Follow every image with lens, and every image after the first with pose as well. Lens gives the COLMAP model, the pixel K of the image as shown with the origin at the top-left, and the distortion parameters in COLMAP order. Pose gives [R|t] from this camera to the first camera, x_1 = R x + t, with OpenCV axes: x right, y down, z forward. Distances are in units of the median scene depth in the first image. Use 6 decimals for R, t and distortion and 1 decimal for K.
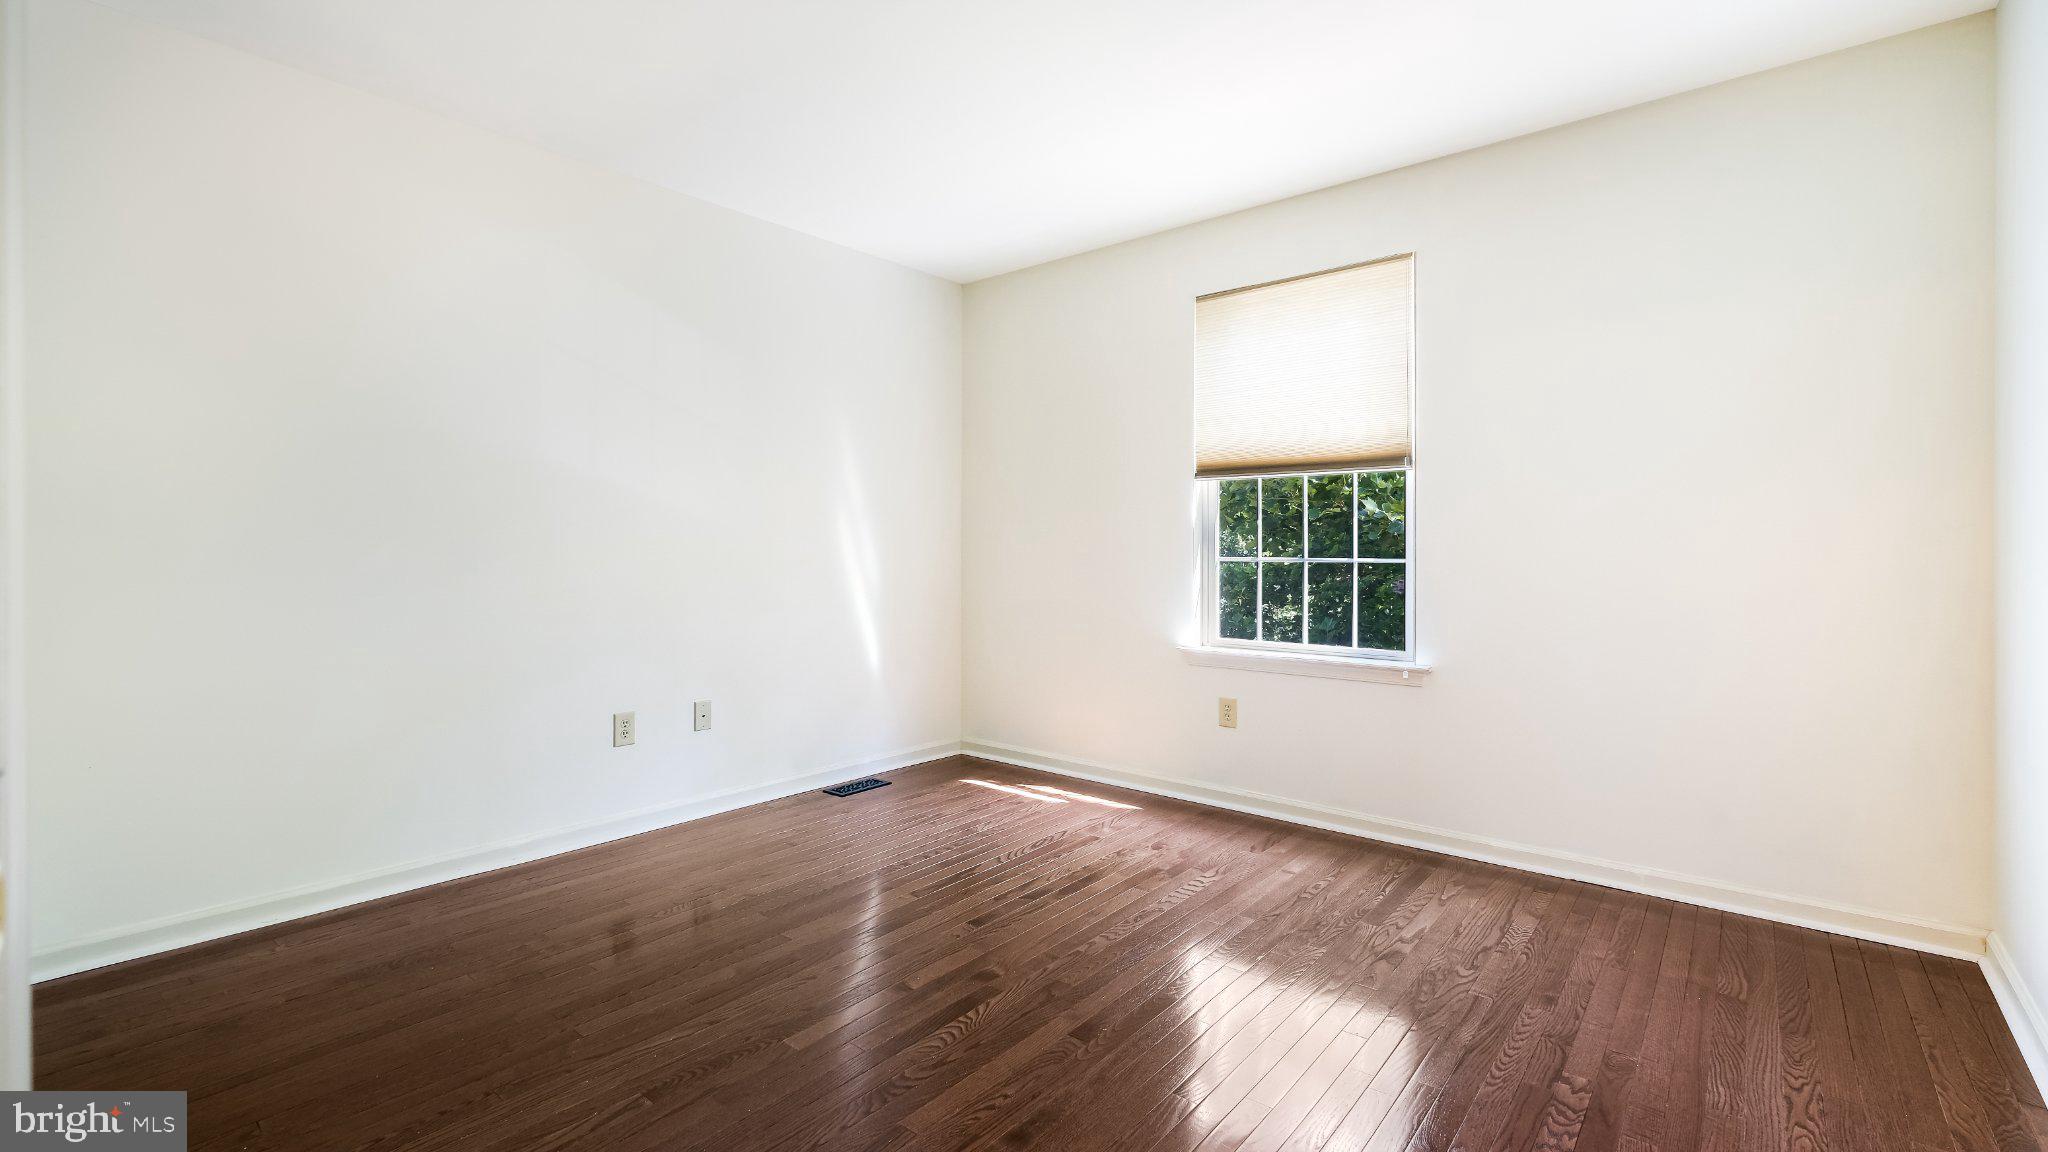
lens RADIAL K [[914.4, 0, 1024.0], [0, 914.4, 576.0], [0, 0, 1]] dist [-0.000793, -0.000079]
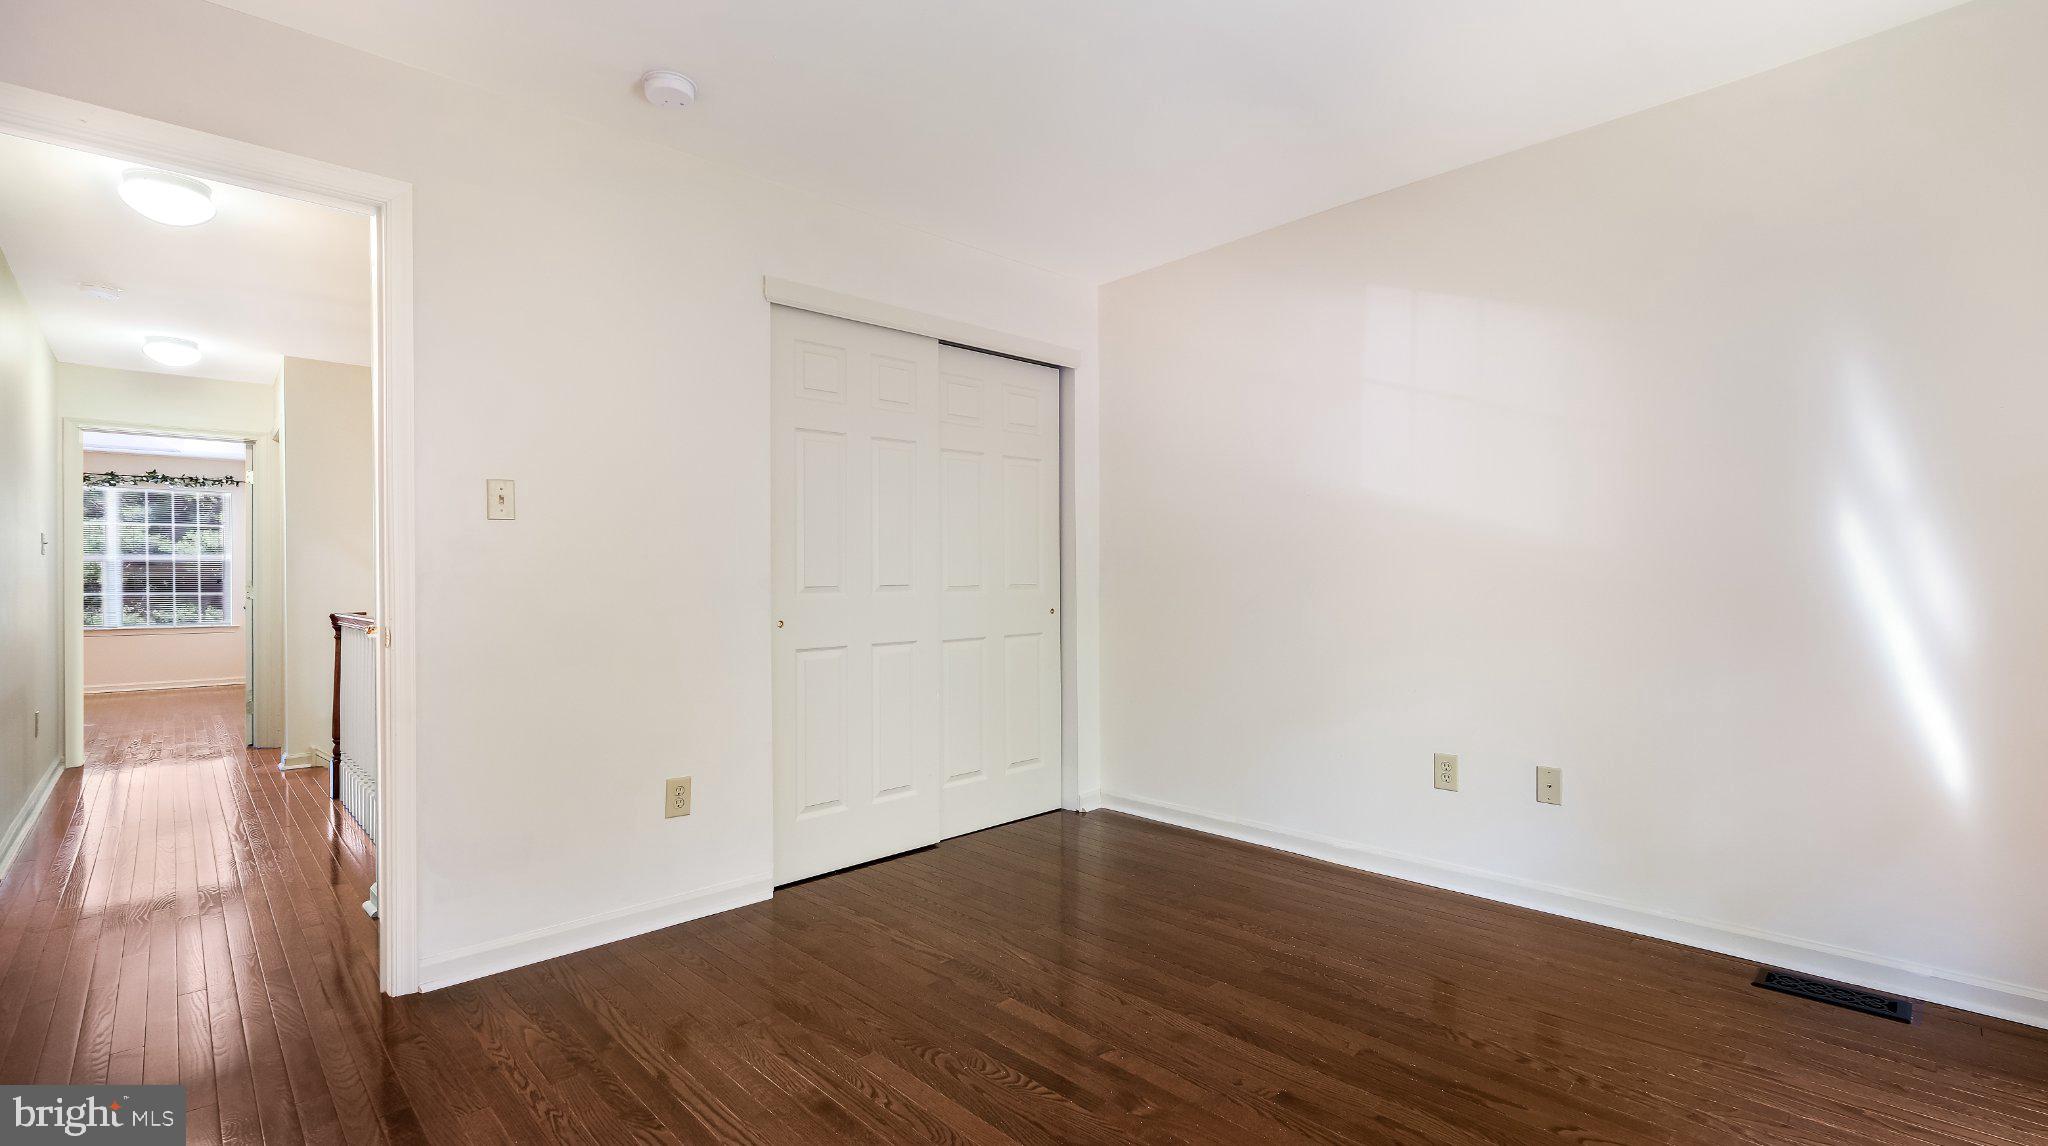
lens RADIAL K [[914.4, 0, 1024.0], [0, 914.4, 573.0], [0, 0, 1]] dist [-0.000793, -0.000079]
pose [[-0.137677, -0.014780, -0.990367, 0.591995], [-0.021212, 0.999703, -0.011971, -0.015796], [0.990250, 0.019359, -0.137949, 0.762535]]
